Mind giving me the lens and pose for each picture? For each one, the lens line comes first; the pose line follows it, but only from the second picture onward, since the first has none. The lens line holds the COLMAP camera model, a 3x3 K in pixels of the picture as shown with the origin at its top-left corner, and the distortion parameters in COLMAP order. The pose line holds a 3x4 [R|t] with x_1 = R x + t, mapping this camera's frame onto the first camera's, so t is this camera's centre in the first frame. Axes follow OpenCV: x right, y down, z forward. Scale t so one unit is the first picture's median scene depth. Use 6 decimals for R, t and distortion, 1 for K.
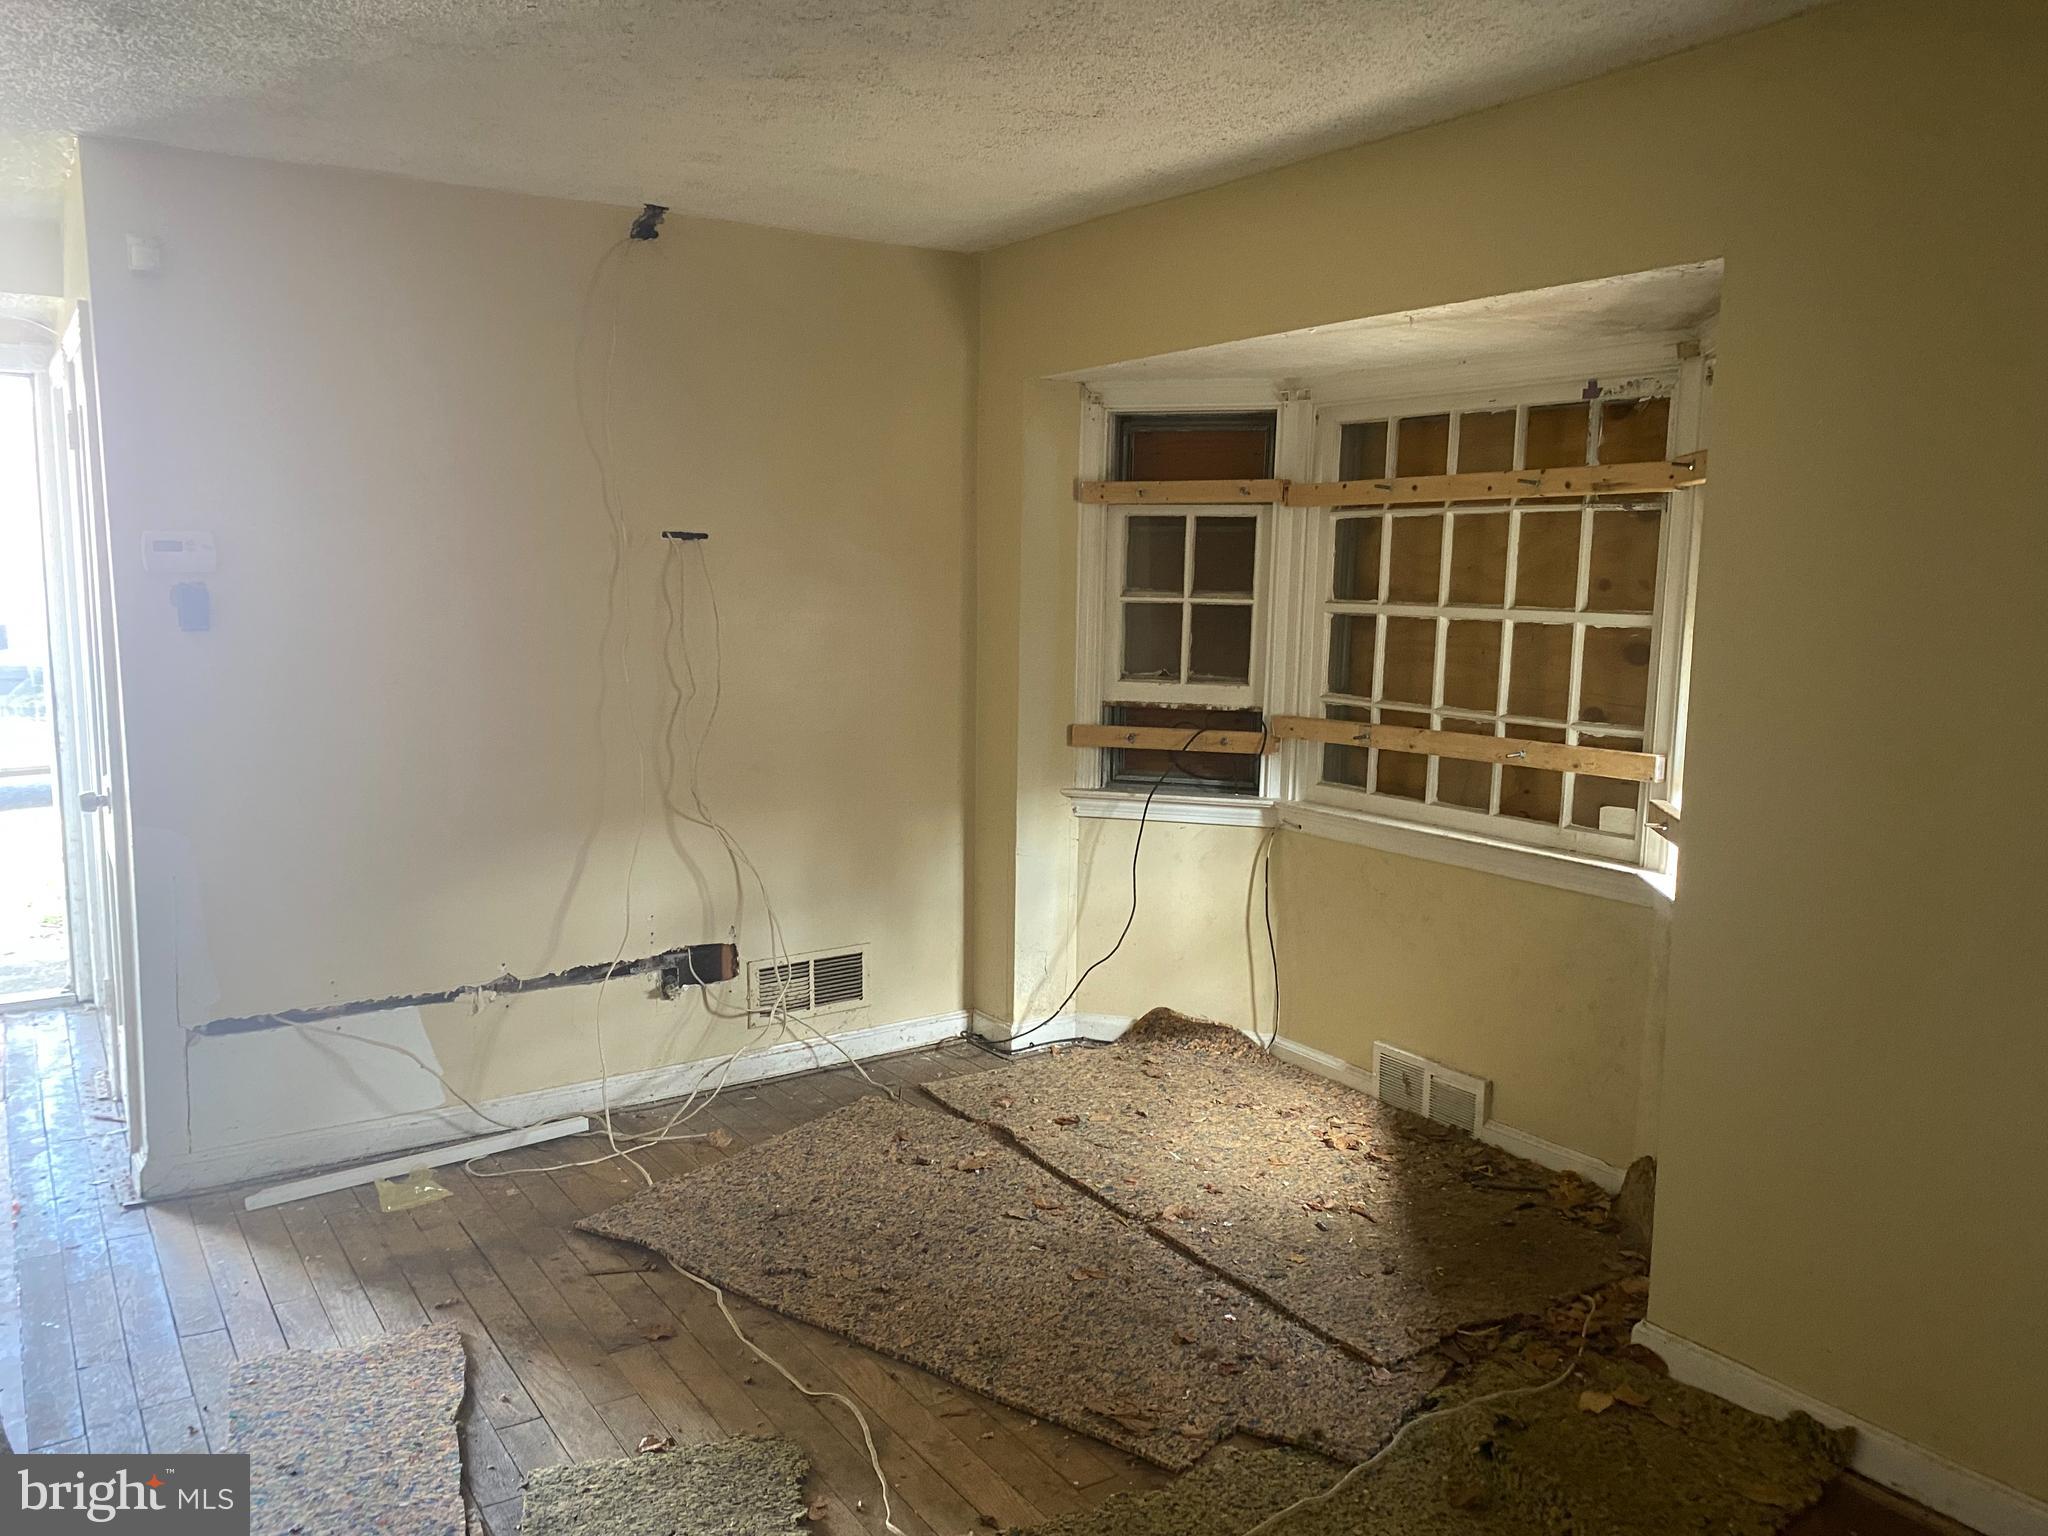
lens RADIAL K [[1563.0, 0, 1022.2], [0, 1563.0, 781.2], [0, 0, 1]] dist [0.036798, -0.029106]
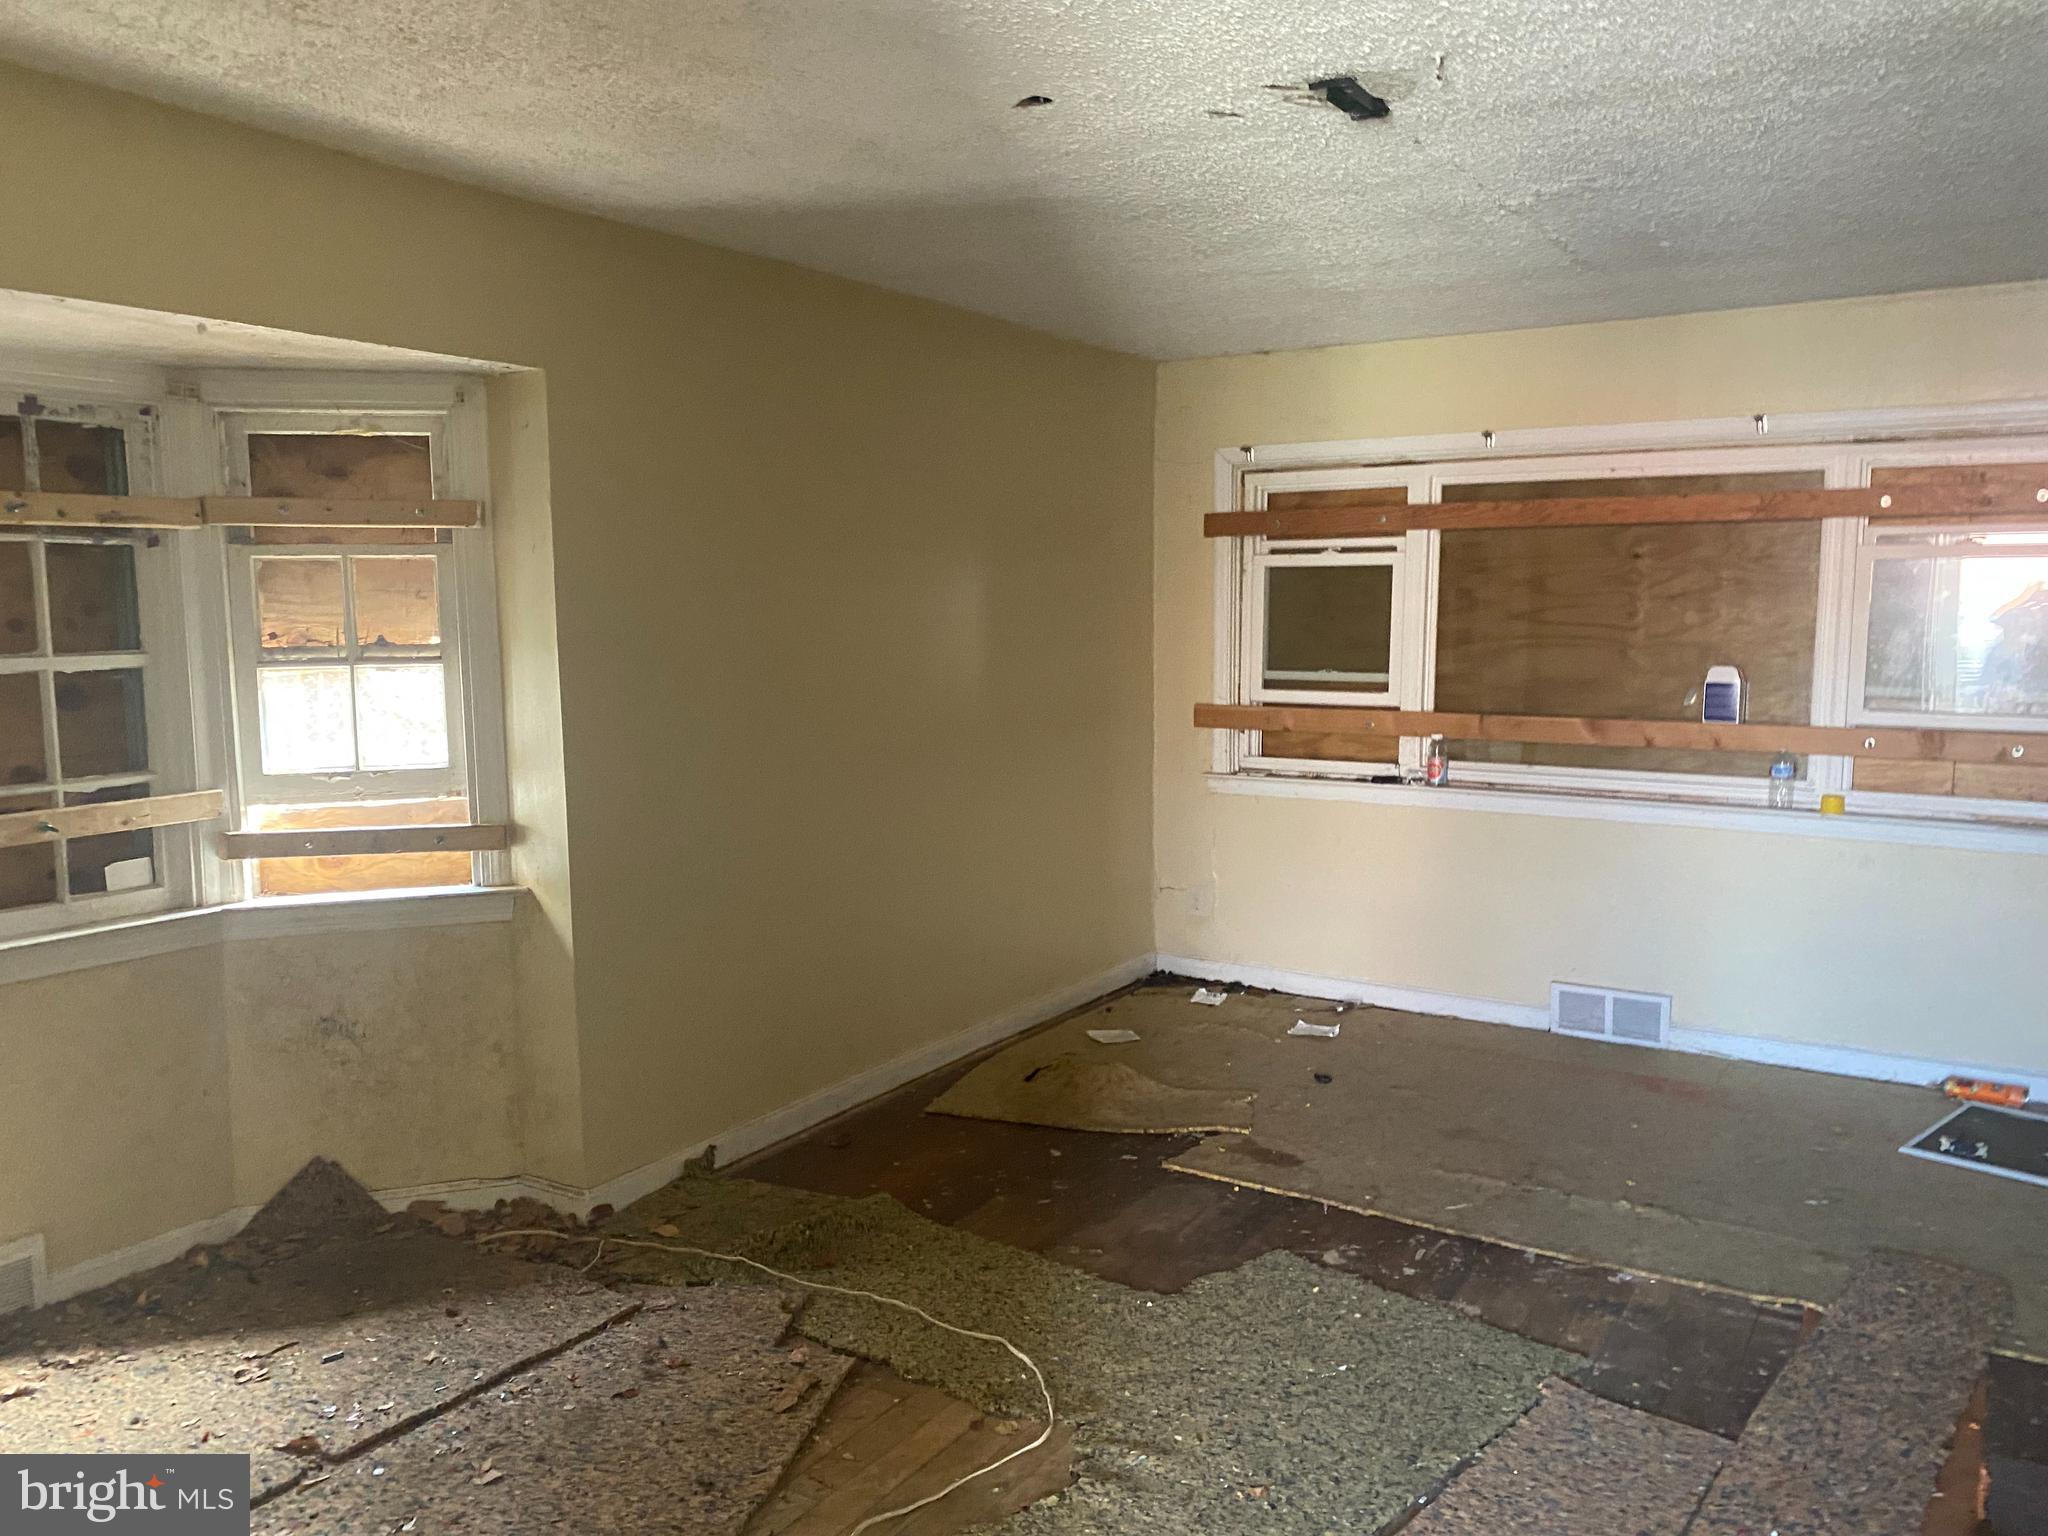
lens RADIAL K [[1563.0, 0, 1023.3], [0, 1563.0, 761.1], [0, 0, 1]] dist [0.036798, -0.029106]
pose [[-0.392289, -0.114147, 0.912732, -0.770839], [0.128465, 0.975747, 0.177242, -0.157417], [-0.910827, 0.186784, -0.368111, 0.963848]]
